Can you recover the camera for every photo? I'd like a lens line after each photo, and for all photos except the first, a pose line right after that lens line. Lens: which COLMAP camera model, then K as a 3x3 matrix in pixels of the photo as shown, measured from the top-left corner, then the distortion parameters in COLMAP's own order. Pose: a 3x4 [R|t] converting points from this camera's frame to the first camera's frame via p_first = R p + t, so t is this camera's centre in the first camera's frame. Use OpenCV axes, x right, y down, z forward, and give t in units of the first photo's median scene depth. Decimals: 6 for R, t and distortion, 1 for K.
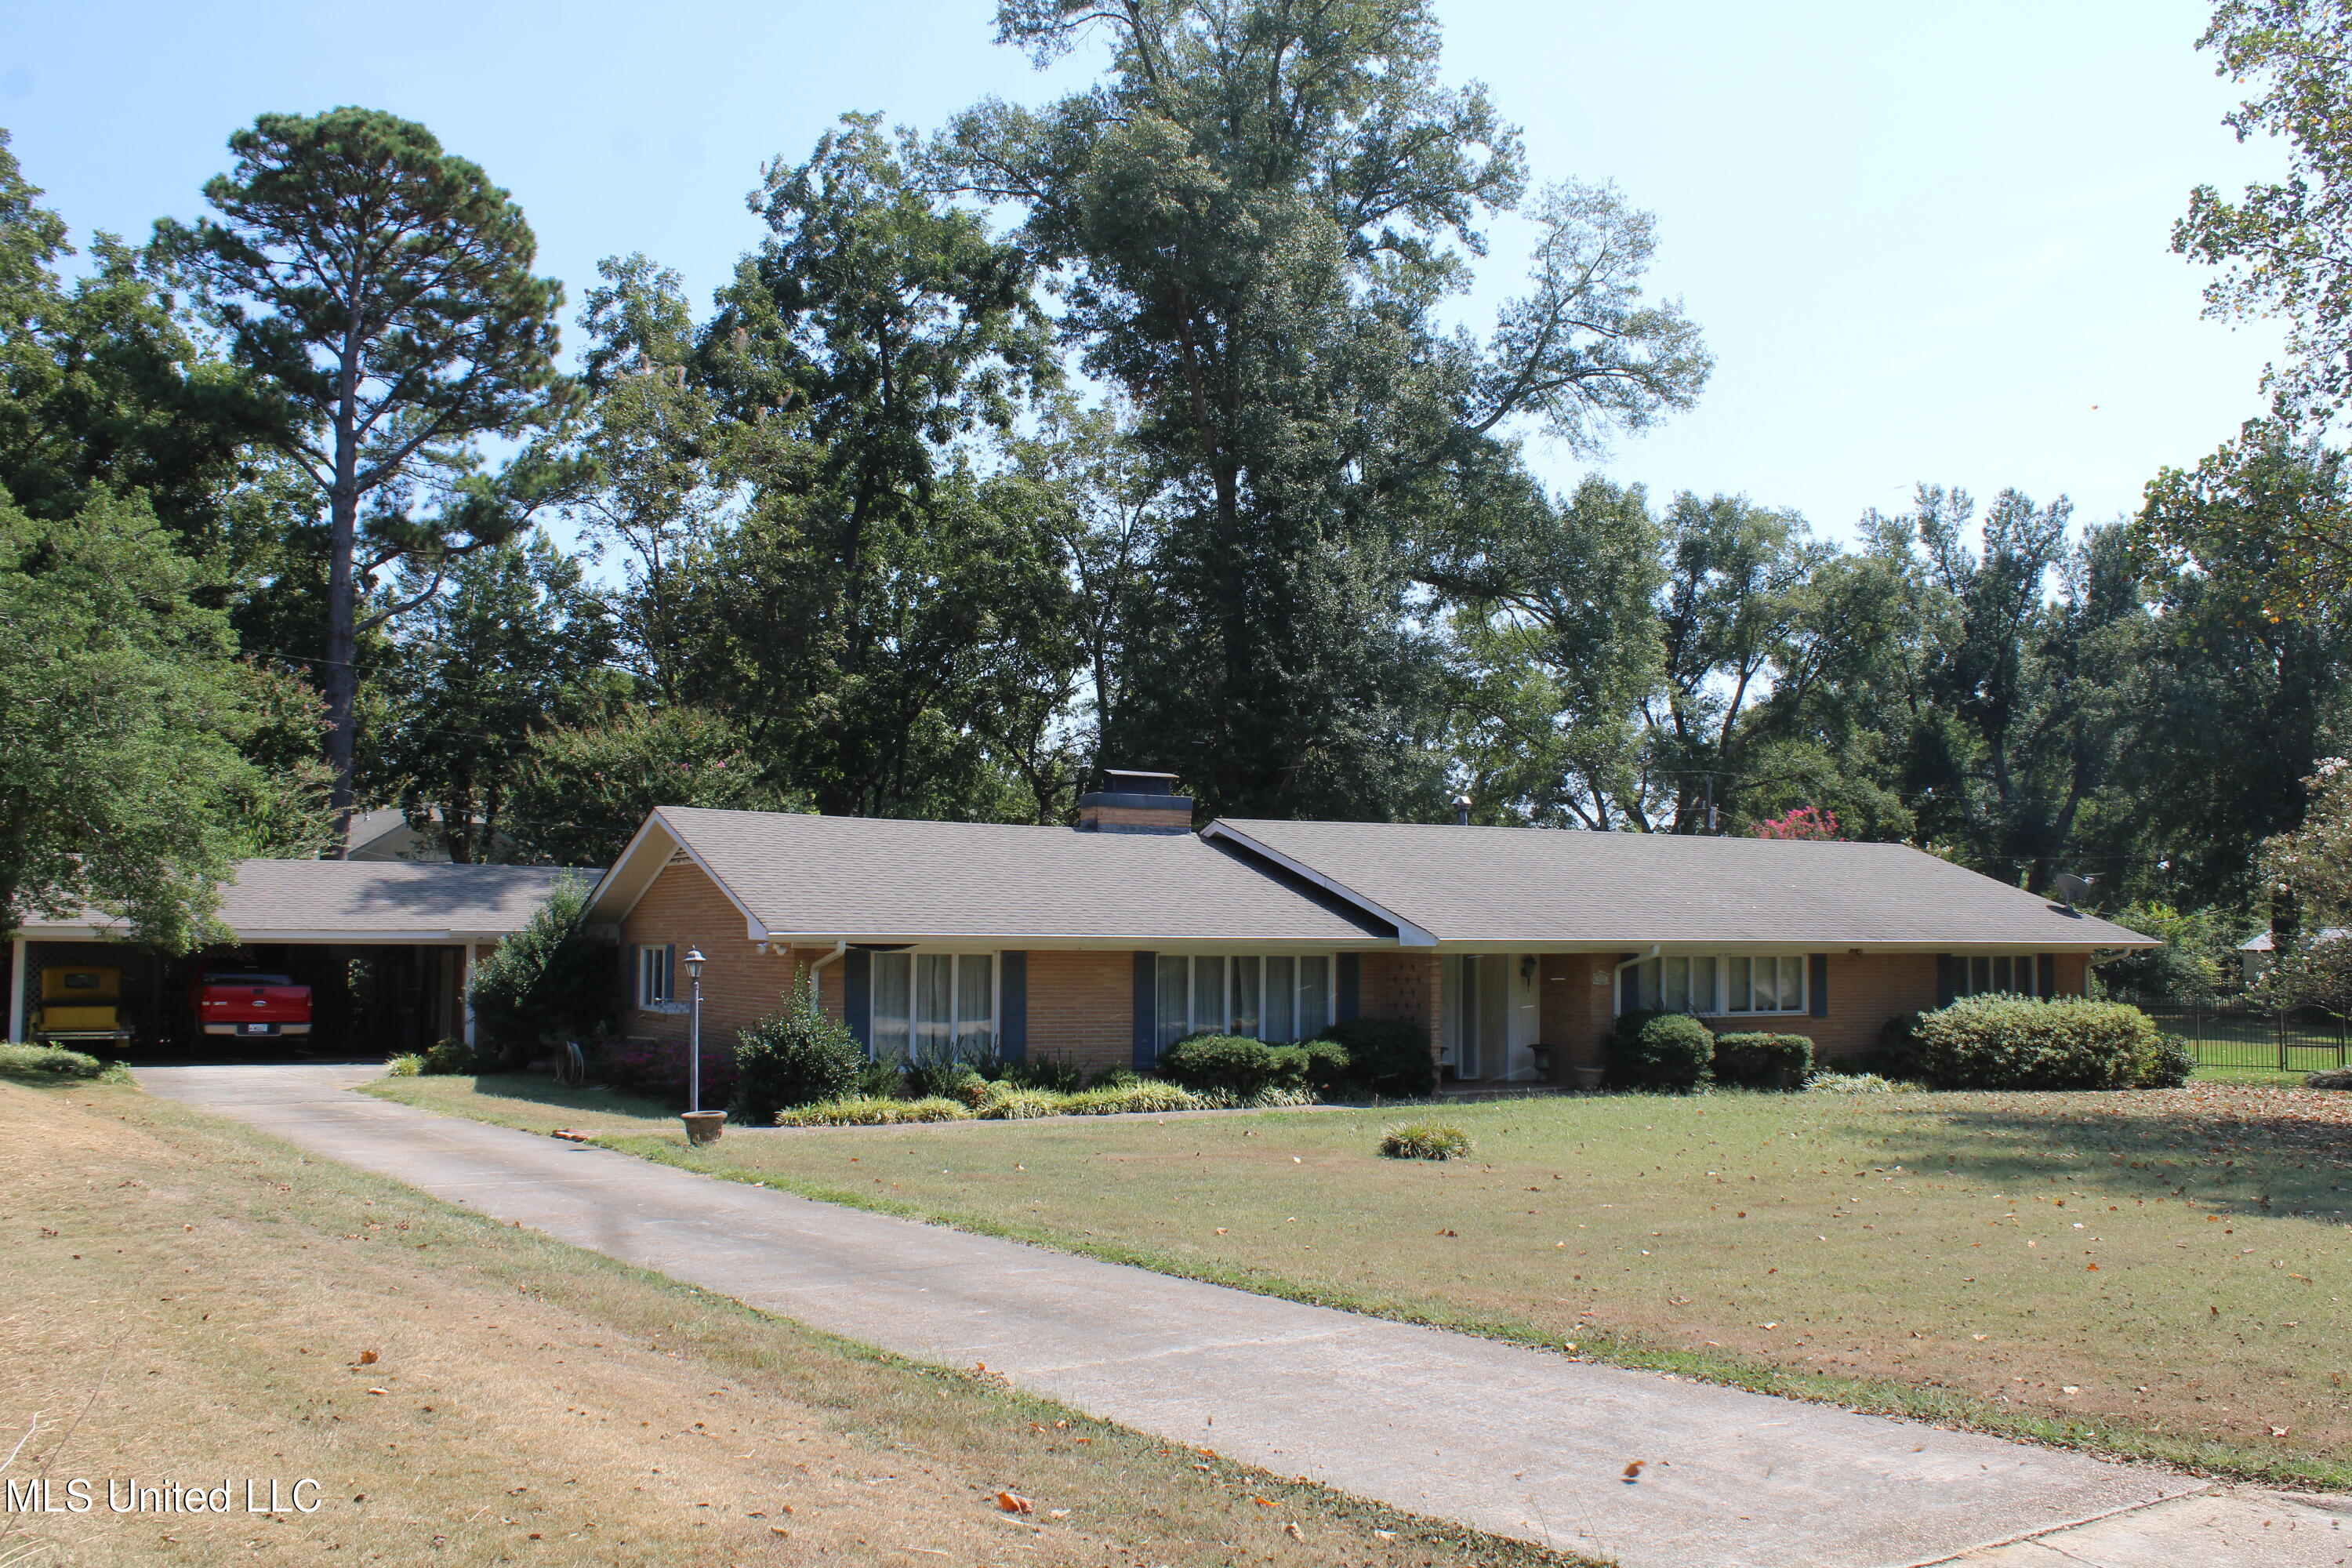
lens RADIAL K [[2045.7, 0, 1176.0], [0, 2045.7, 784.0], [0, 0, 1]] dist [-0.175986, 0.210666]
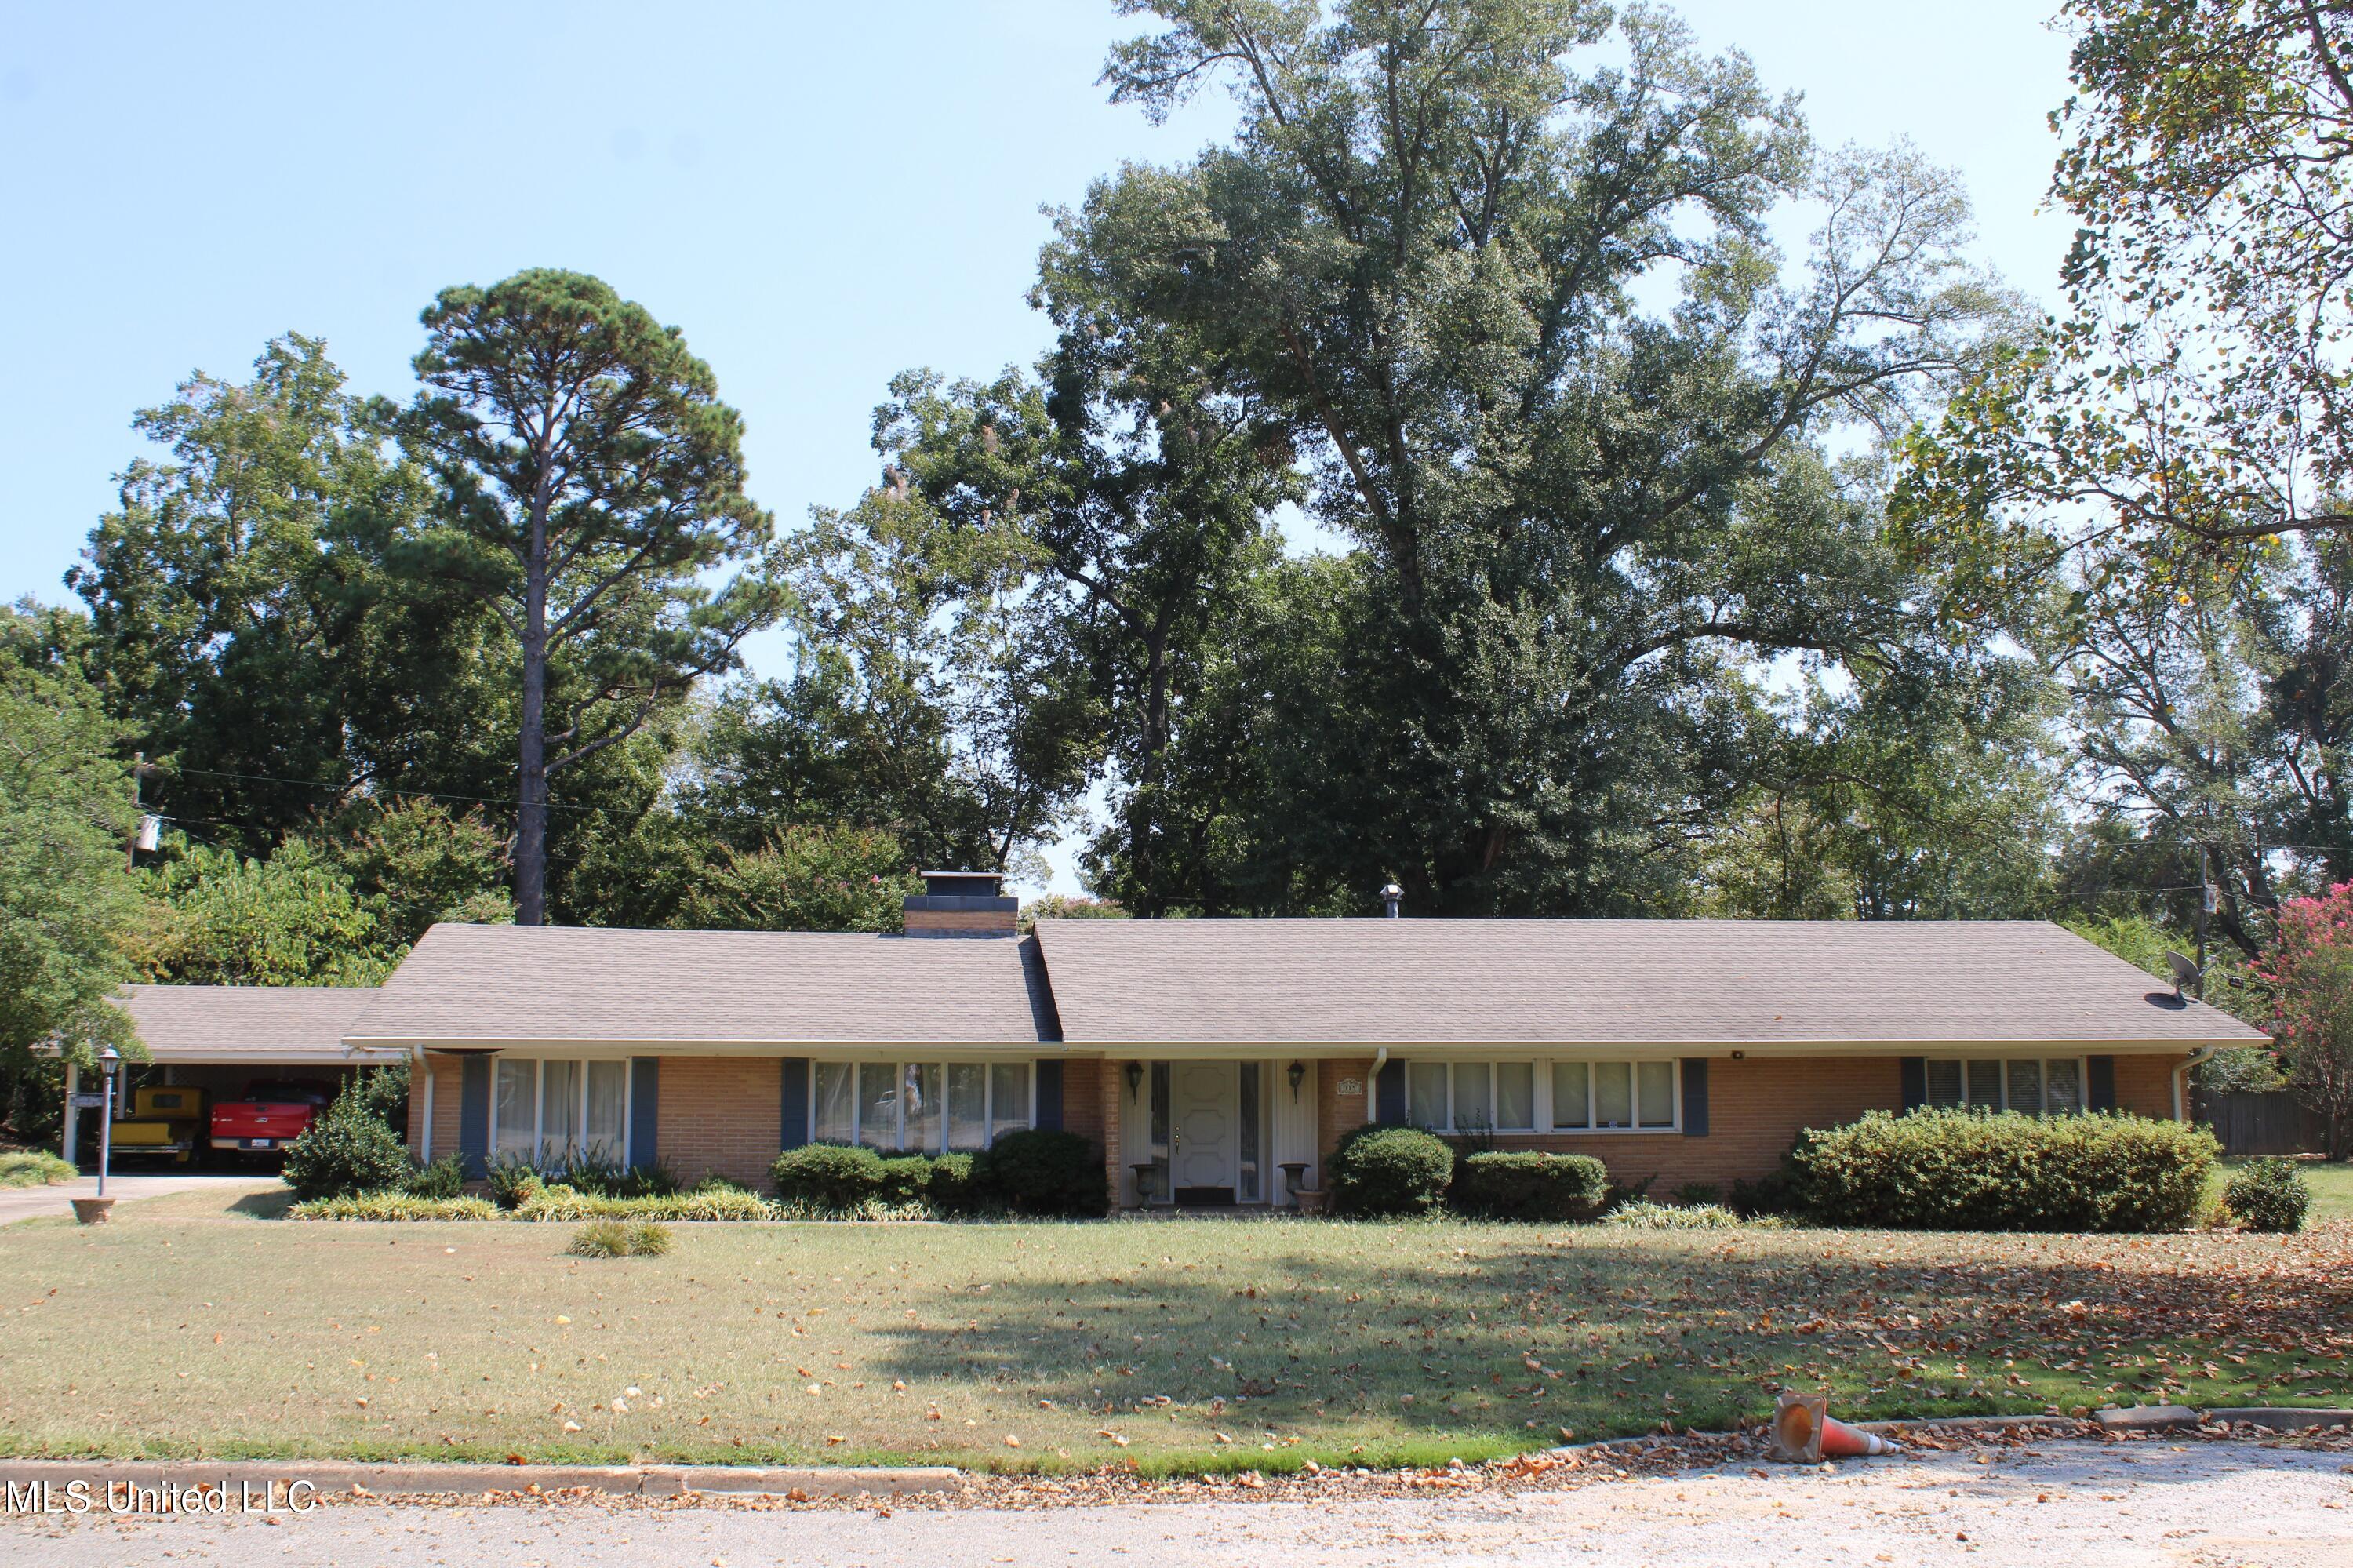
lens RADIAL K [[2282.7, 0, 1176.5], [0, 2282.7, 784.0], [0, 0, 1]] dist [-0.145338, 0.187054]
pose [[0.922351, -0.057618, -0.382032, 0.344662], [0.037005, 0.997446, -0.061094, 0.015389], [0.384576, 0.042213, 0.922128, 0.047199]]
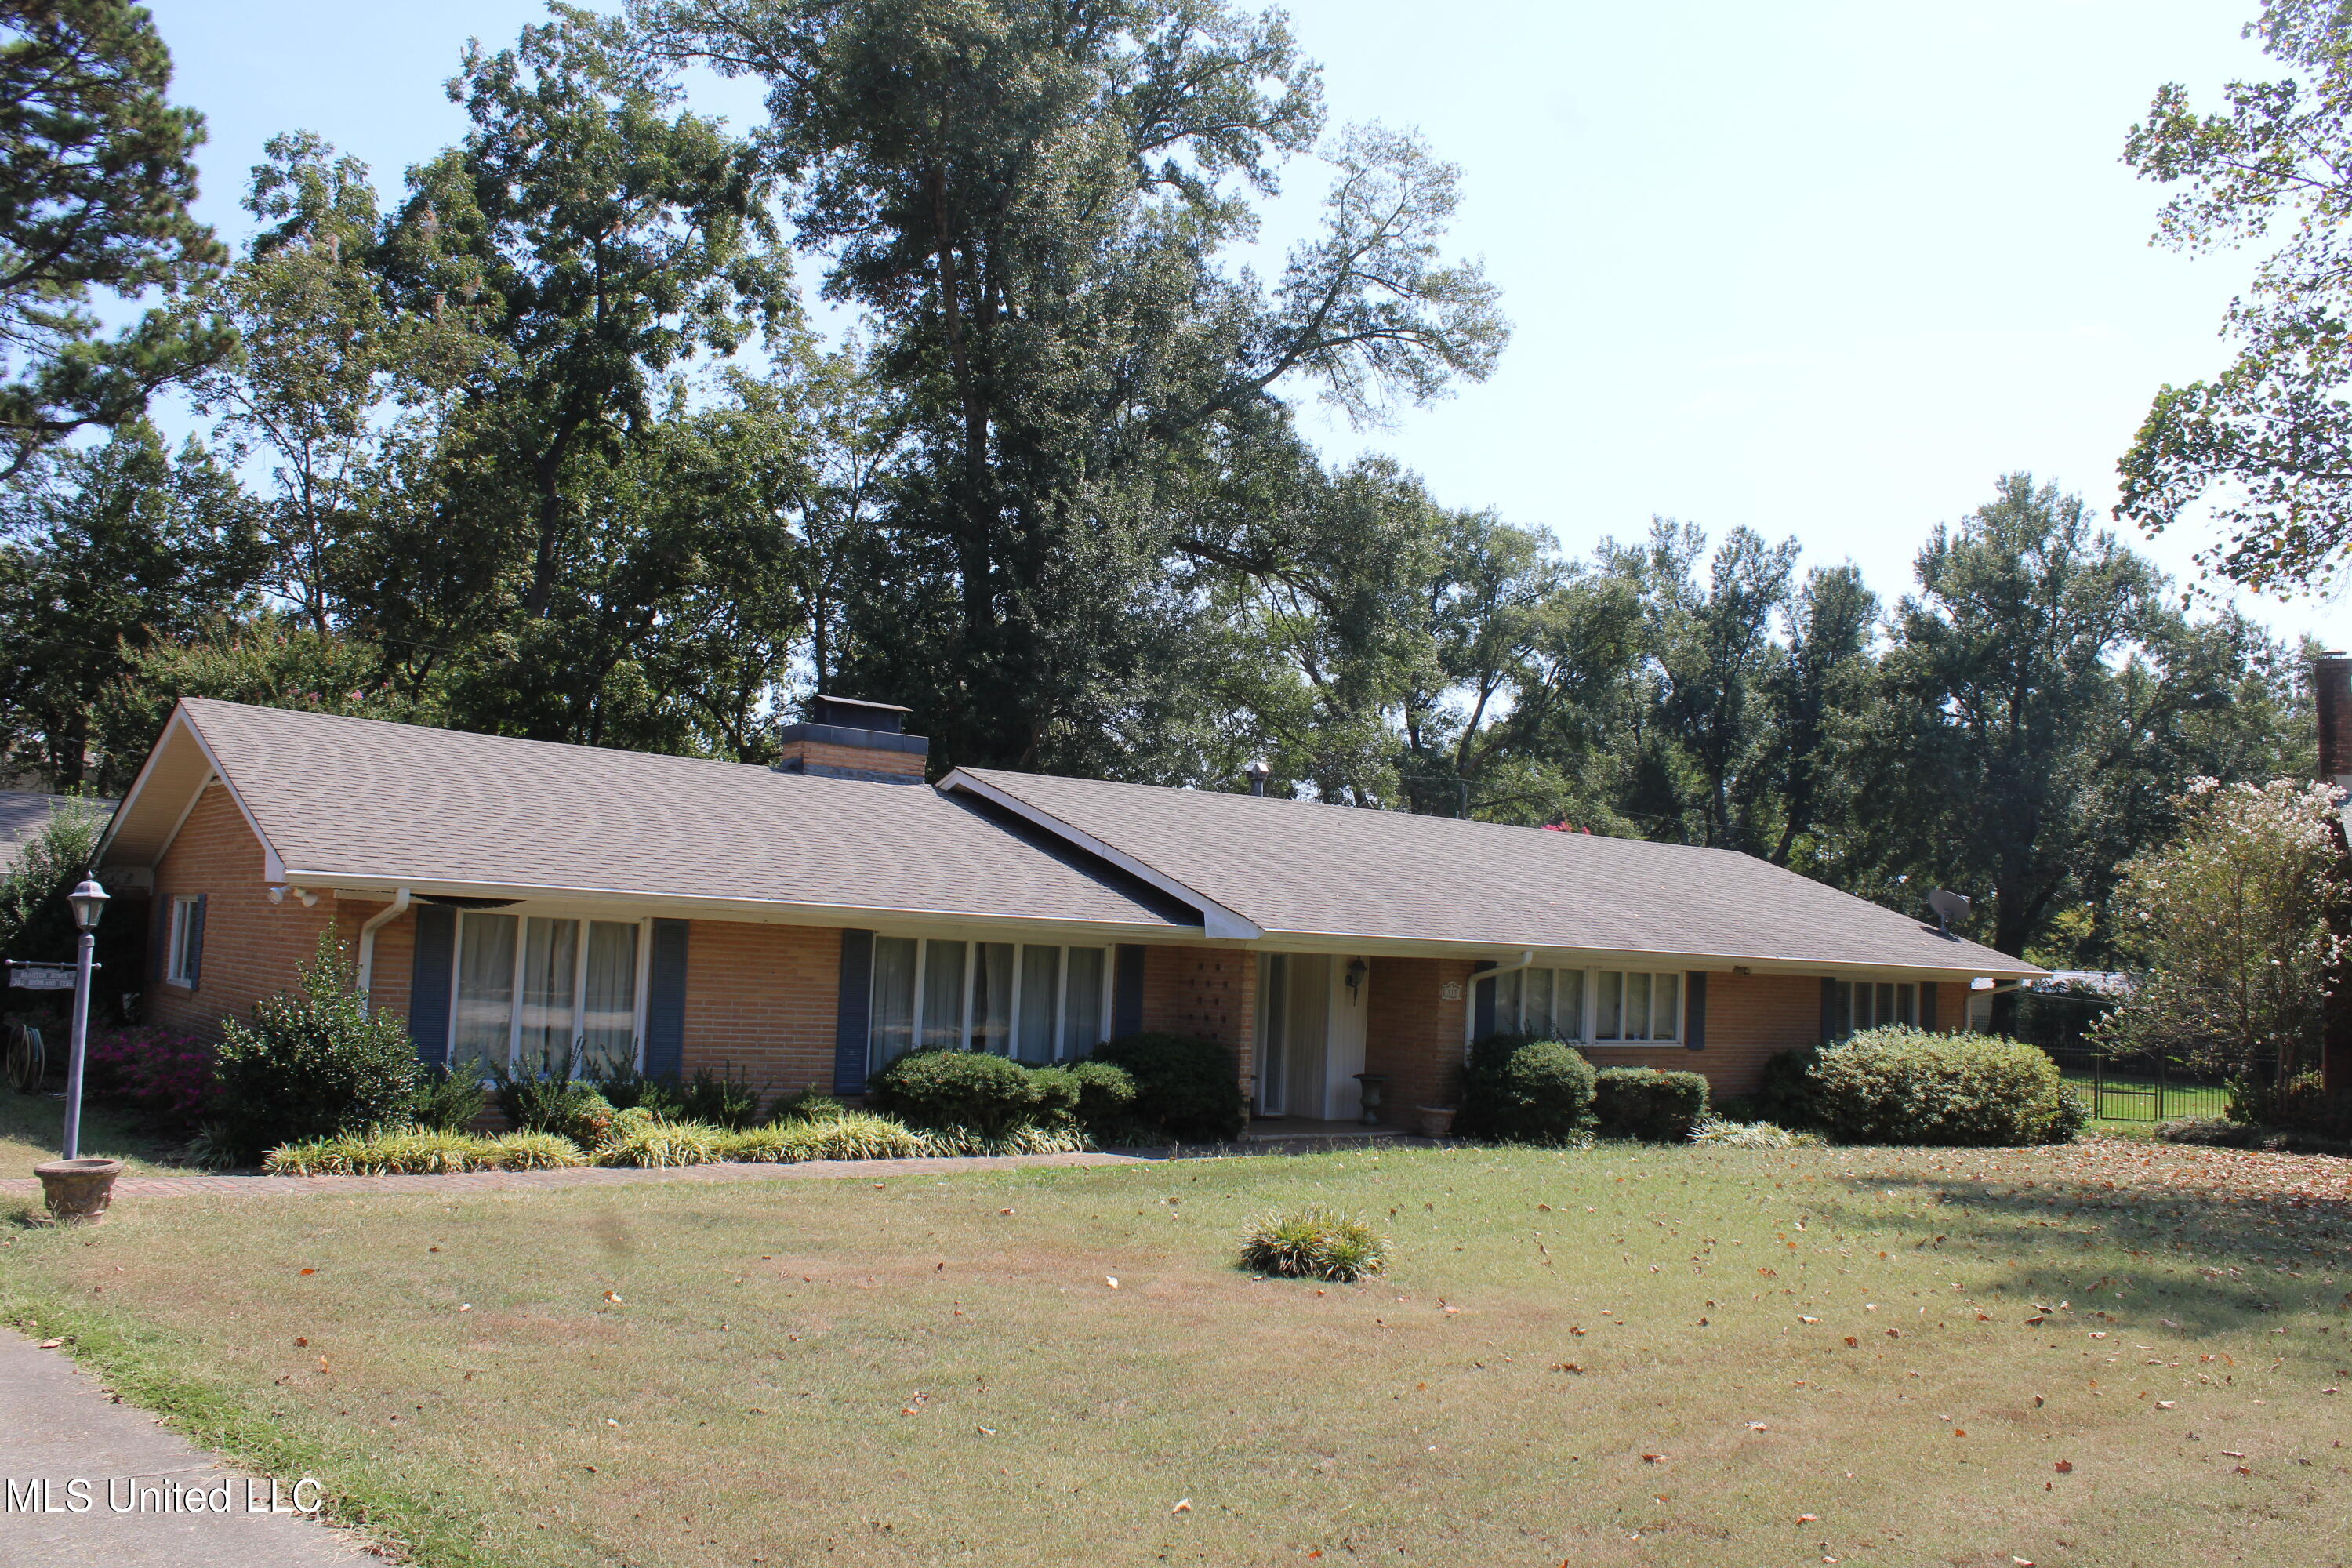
lens RADIAL K [[1916.6, 0, 1181.0], [0, 1916.6, 746.7], [0, 0, 1]] dist [-0.153363, 0.151174]
pose [[0.987269, 0.053668, 0.149733, -0.004284], [-0.049209, 0.998232, -0.033330, 0.021084], [-0.151257, 0.025538, 0.988164, 0.194772]]
